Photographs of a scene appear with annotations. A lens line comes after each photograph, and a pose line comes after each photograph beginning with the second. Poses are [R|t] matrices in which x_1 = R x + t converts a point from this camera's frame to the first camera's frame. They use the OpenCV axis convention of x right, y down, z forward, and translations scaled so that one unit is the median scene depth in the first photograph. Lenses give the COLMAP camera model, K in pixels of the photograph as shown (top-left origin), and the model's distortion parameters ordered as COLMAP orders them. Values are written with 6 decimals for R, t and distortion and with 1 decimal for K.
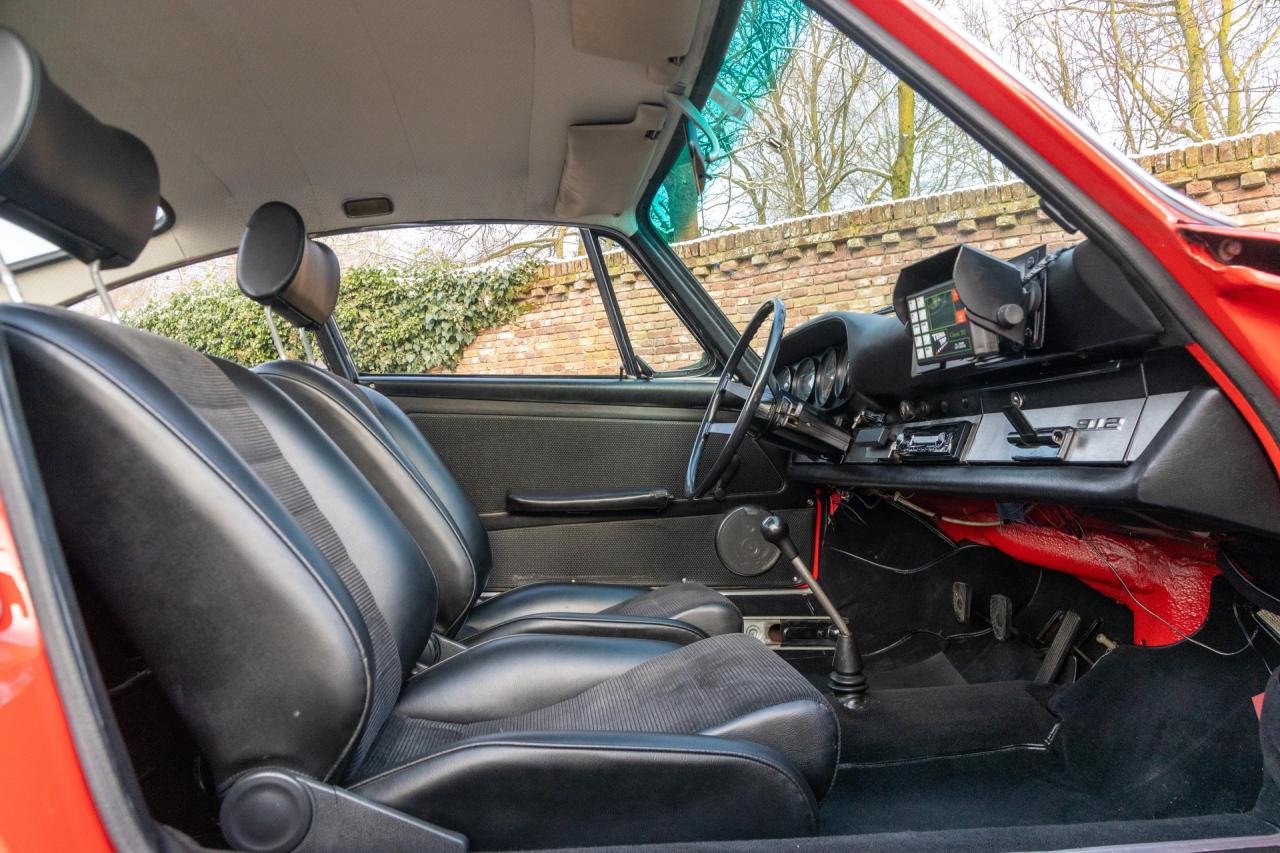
lens RADIAL K [[893.9, 0, 640.0], [0, 893.9, 426.5], [0, 0, 1]] dist [0.018313, 0.001671]
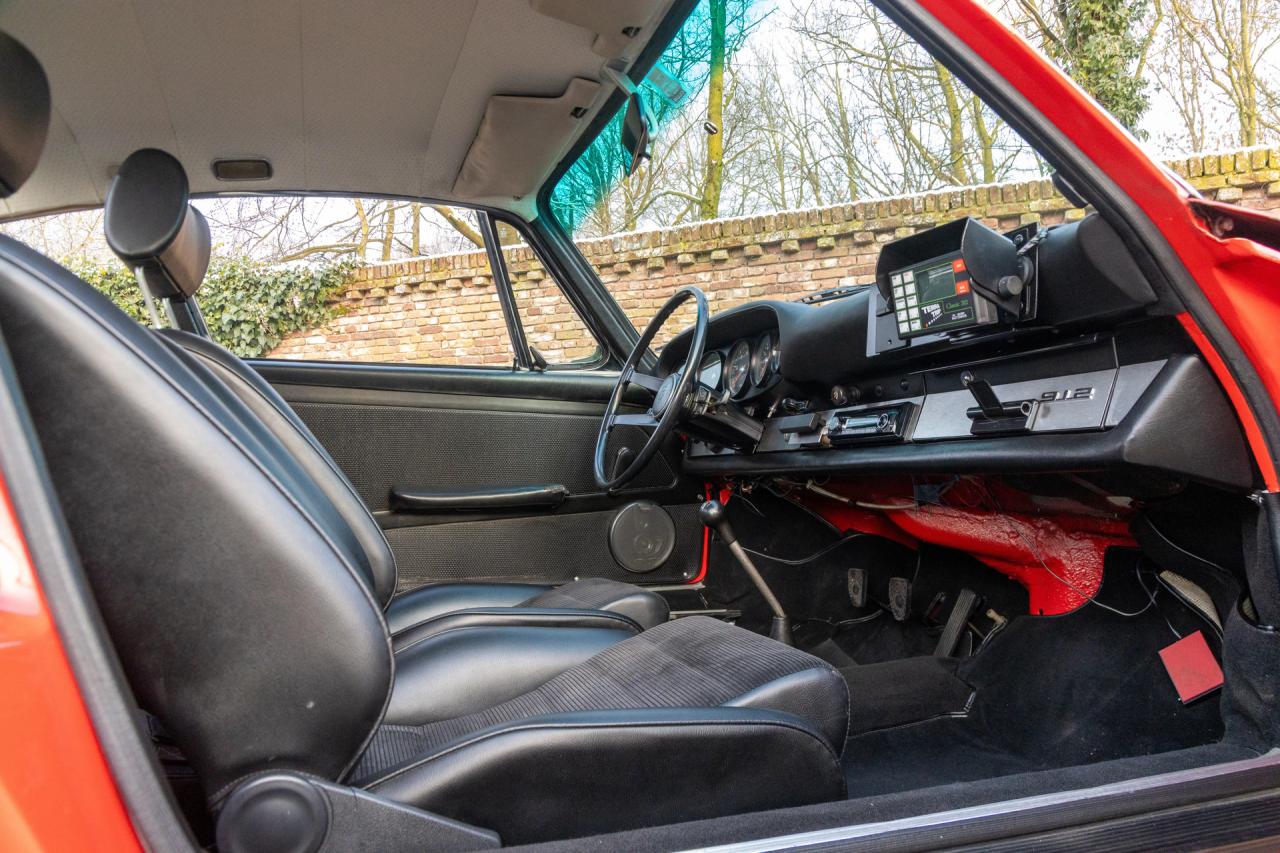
lens RADIAL K [[893.9, 0, 640.0], [0, 893.9, 426.5], [0, 0, 1]] dist [0.018313, 0.001671]
pose [[0.973947, 0.008894, 0.226601, -0.153827], [-0.004036, 0.999752, -0.021892, 0.040426], [-0.226740, 0.020407, 0.973742, 0.049723]]
